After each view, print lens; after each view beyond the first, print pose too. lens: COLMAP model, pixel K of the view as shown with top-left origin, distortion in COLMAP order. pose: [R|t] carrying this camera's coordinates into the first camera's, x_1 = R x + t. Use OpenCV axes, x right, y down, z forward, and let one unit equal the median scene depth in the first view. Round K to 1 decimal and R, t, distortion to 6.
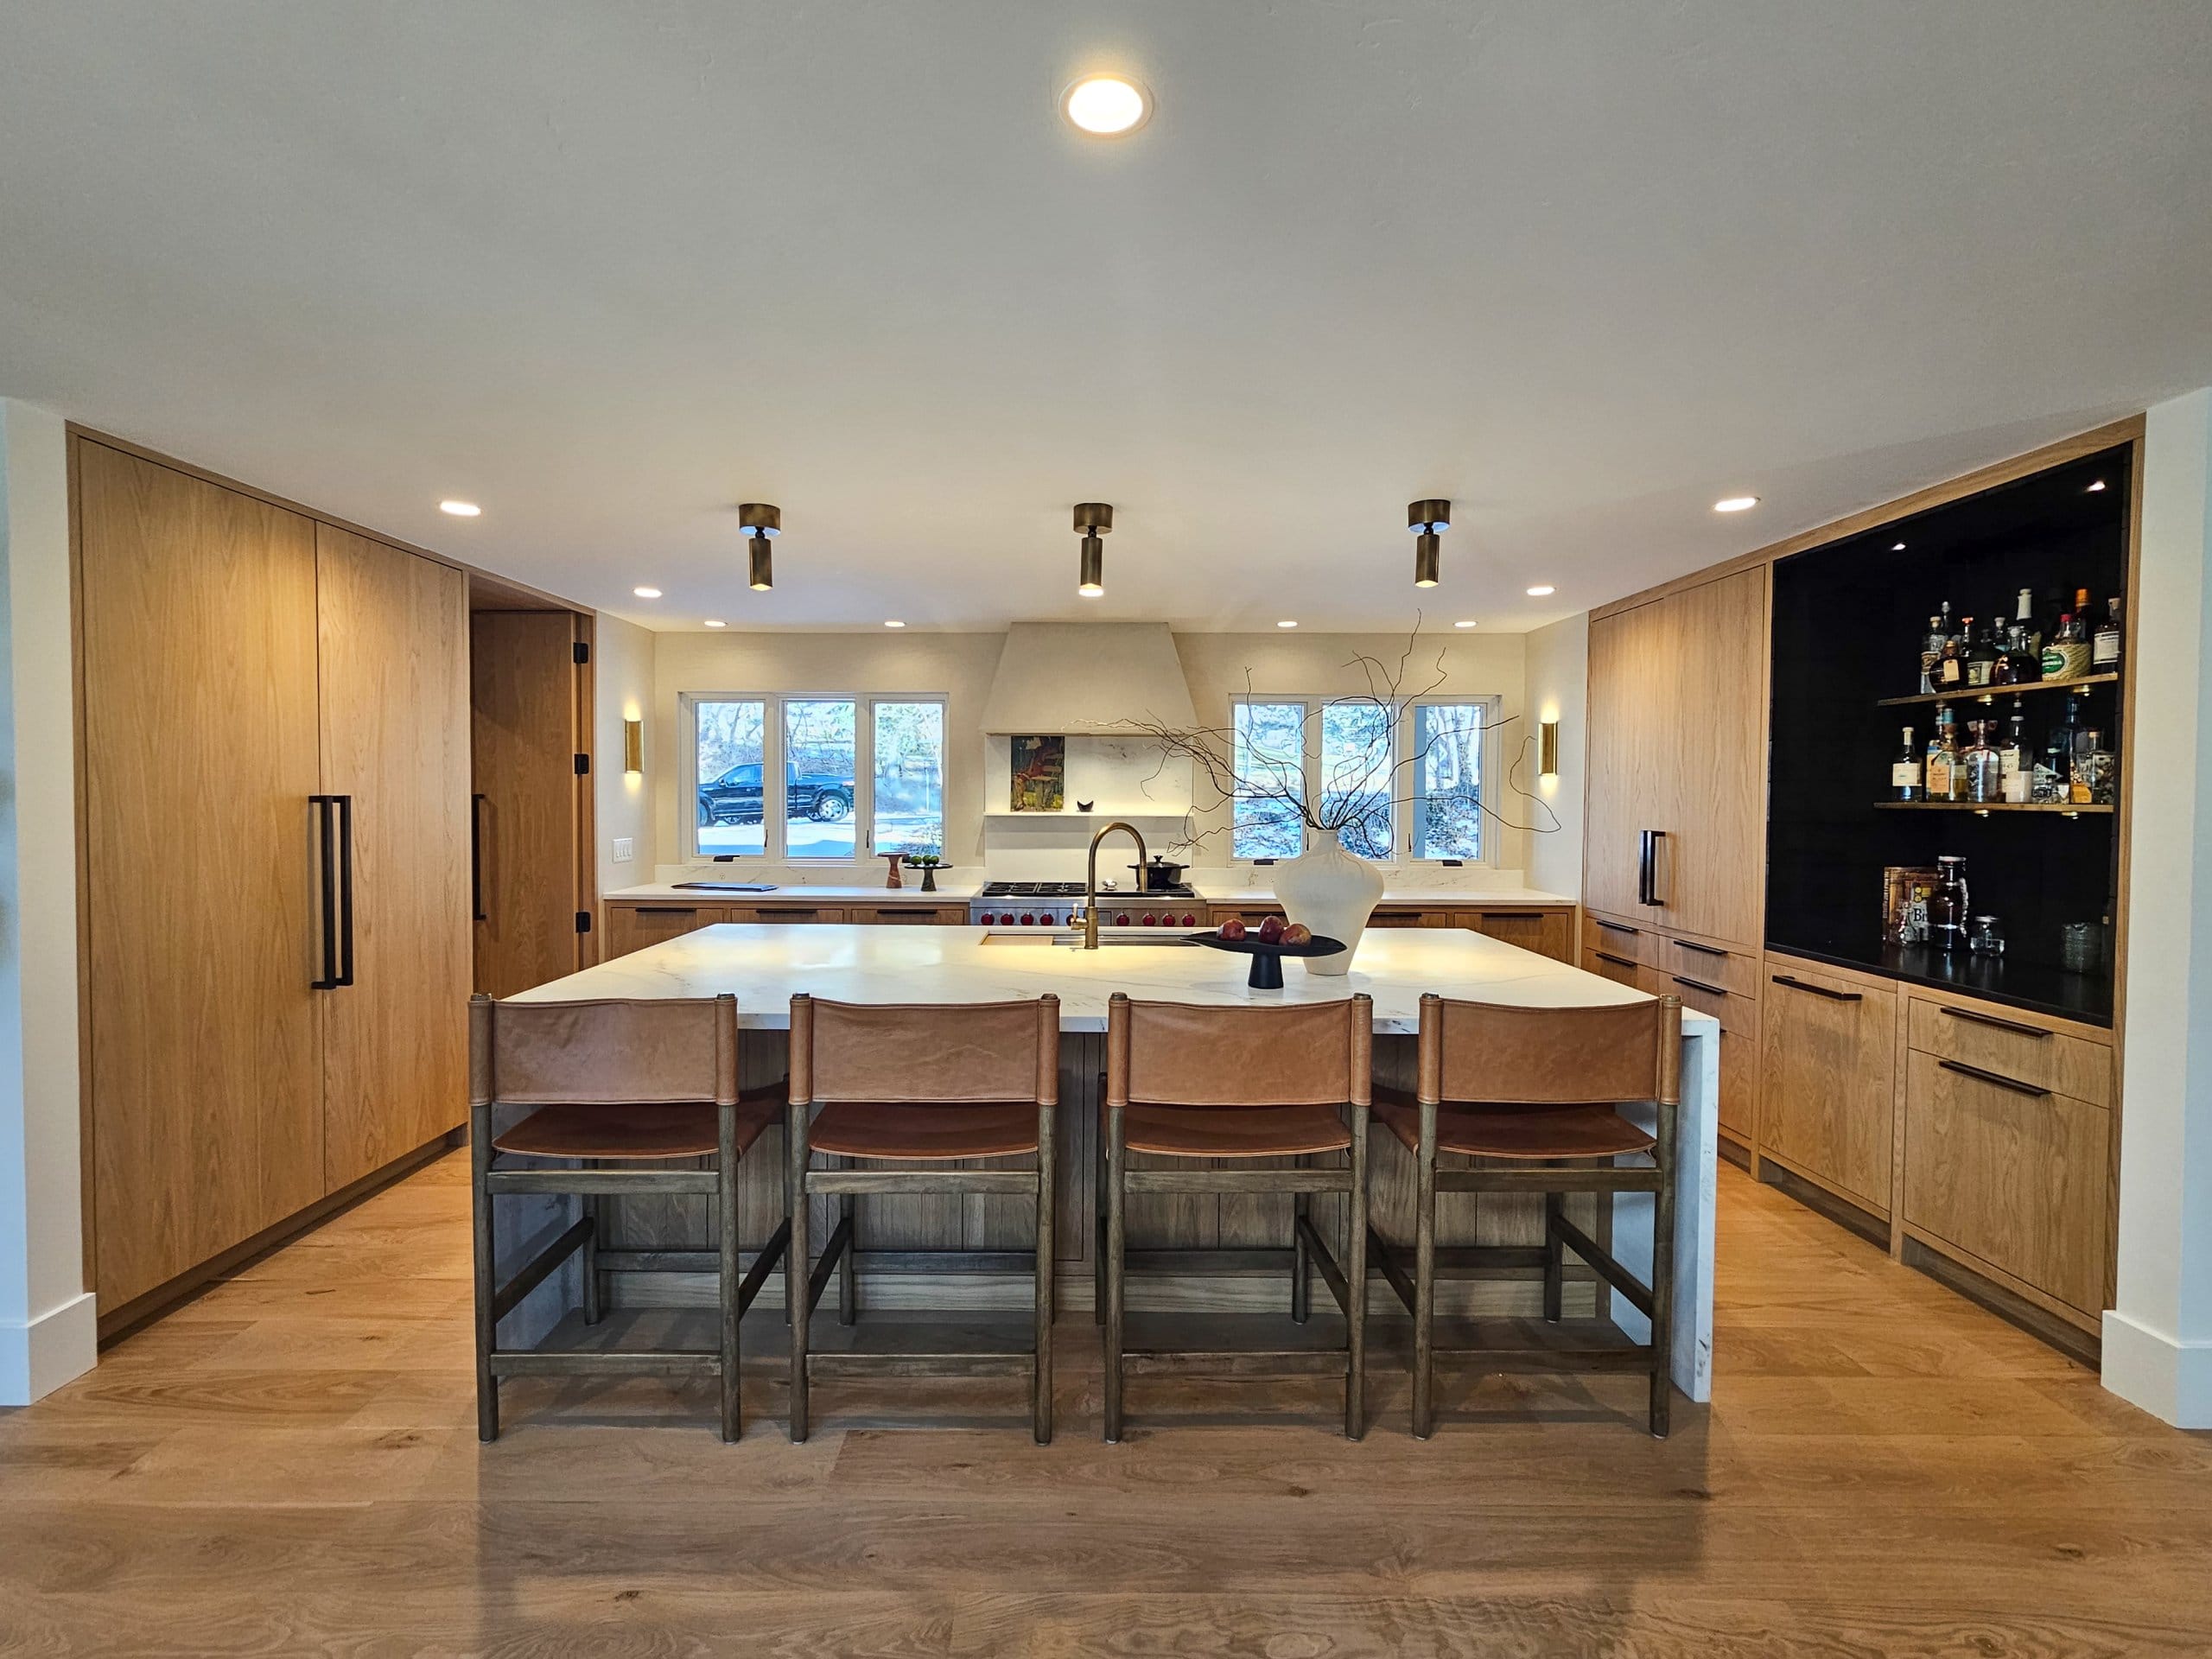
lens RADIAL K [[974.3, 0, 1092.9], [0, 974.3, 826.6], [0, 0, 1]] dist [-0.000562, 0.000575]
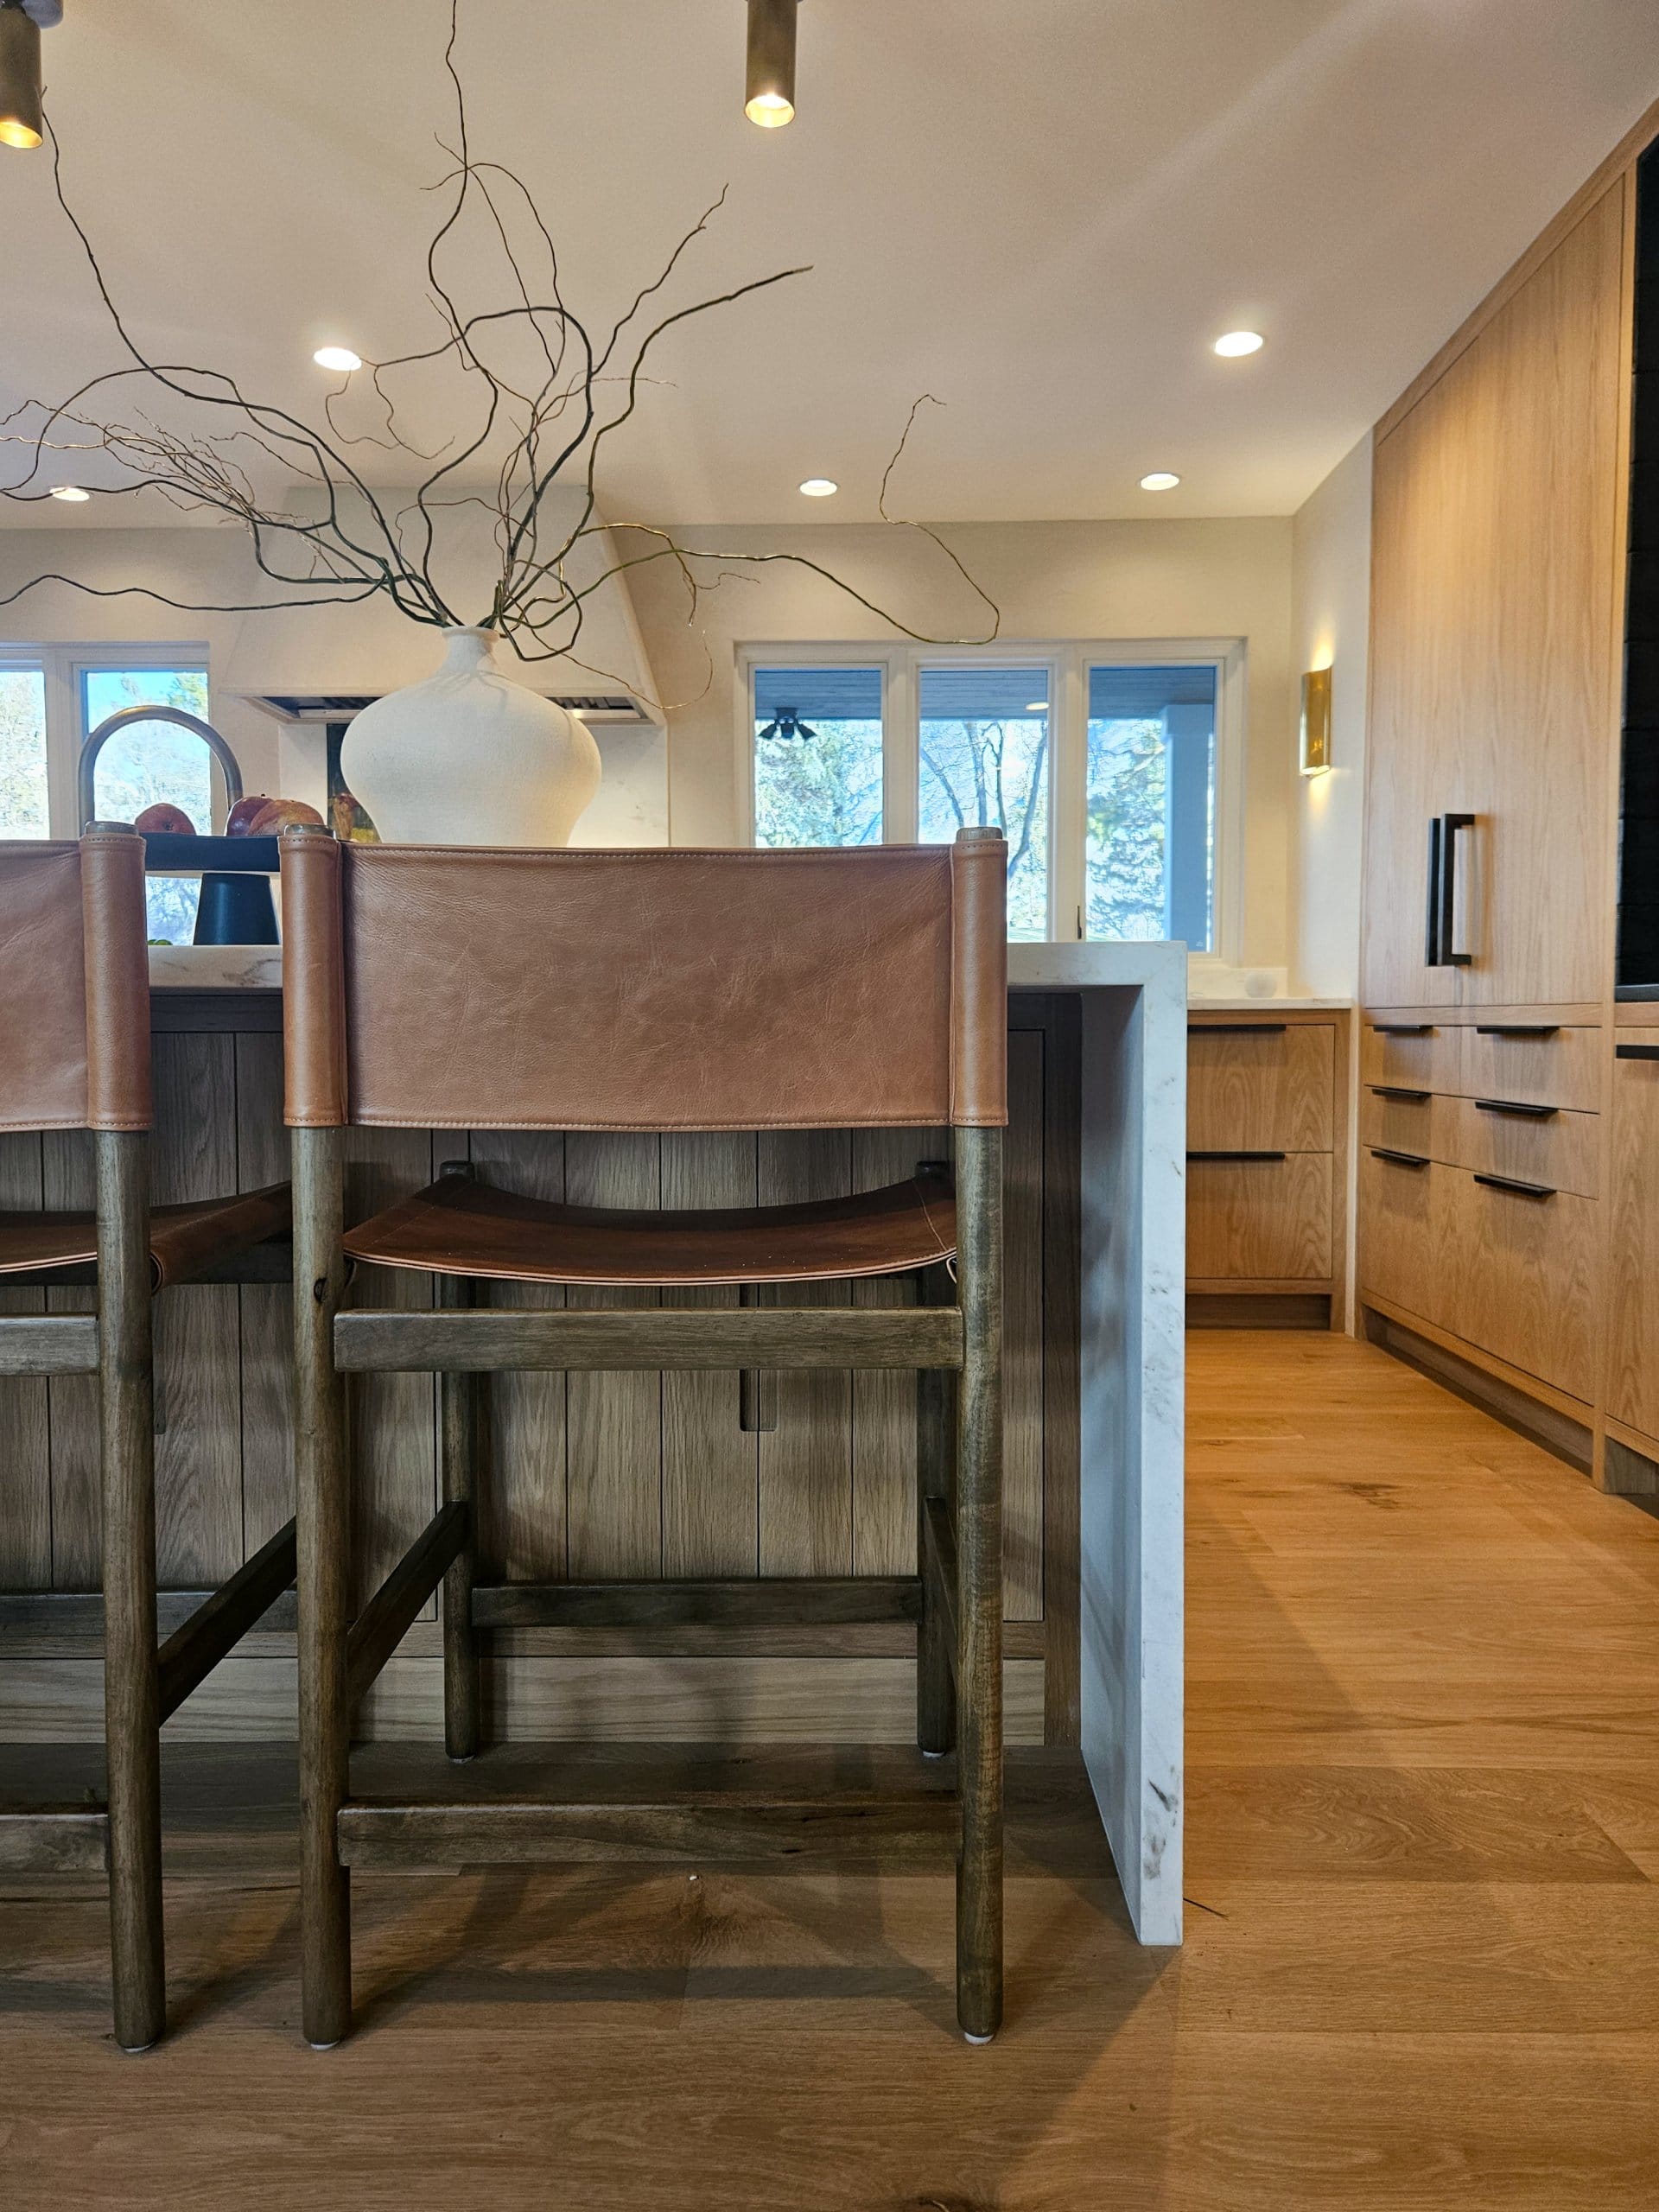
lens RADIAL K [[1503.3, 0, 842.9], [0, 1503.3, 1105.9], [0, 0, 1]] dist [0.062238, -0.053549]
pose [[0.999897, -0.009122, -0.011059, 0.438388], [0.009395, 0.999645, 0.024939, 0.209808], [0.010828, -0.025040, 0.999628, 0.349119]]
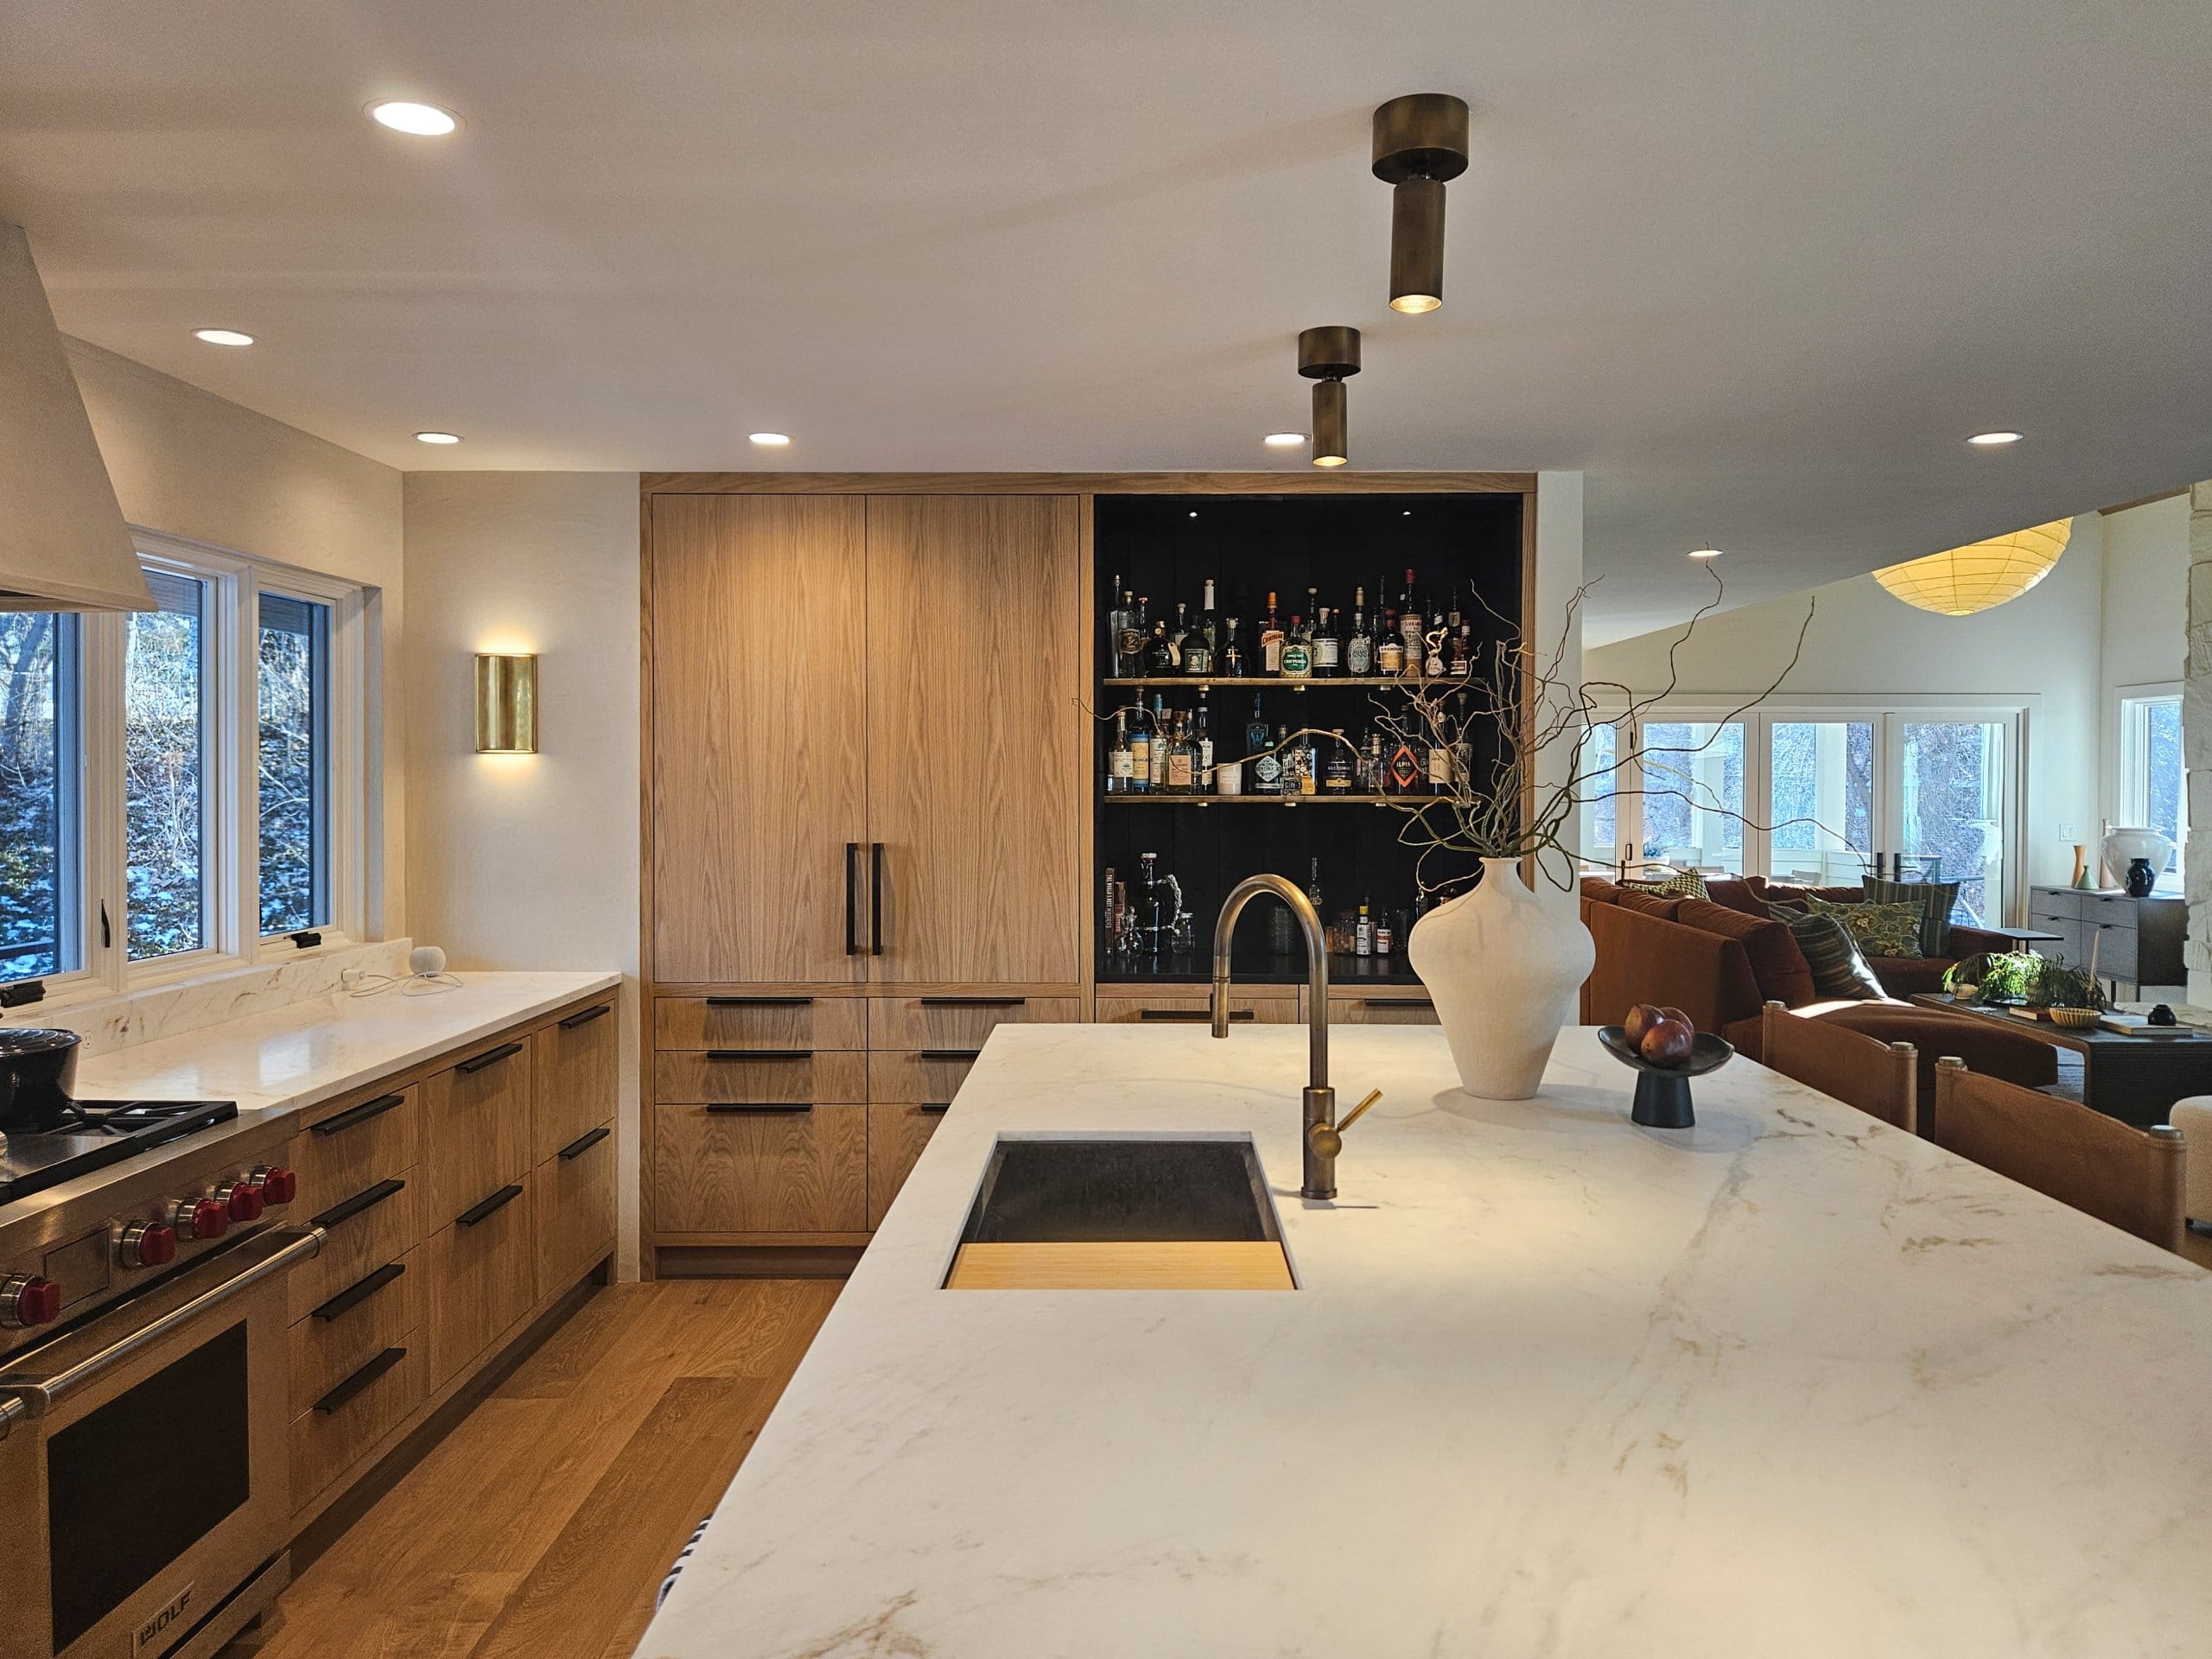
lens RADIAL K [[1546.9, 0, 1052.5], [0, 1546.9, 793.5], [0, 0, 1]] dist [0.053897, -0.062846]
pose [[0.043335, -0.015503, 0.998940, -0.772564], [0.032384, 0.999376, 0.014105, -0.064692], [-0.998536, 0.031738, 0.043810, 1.330472]]
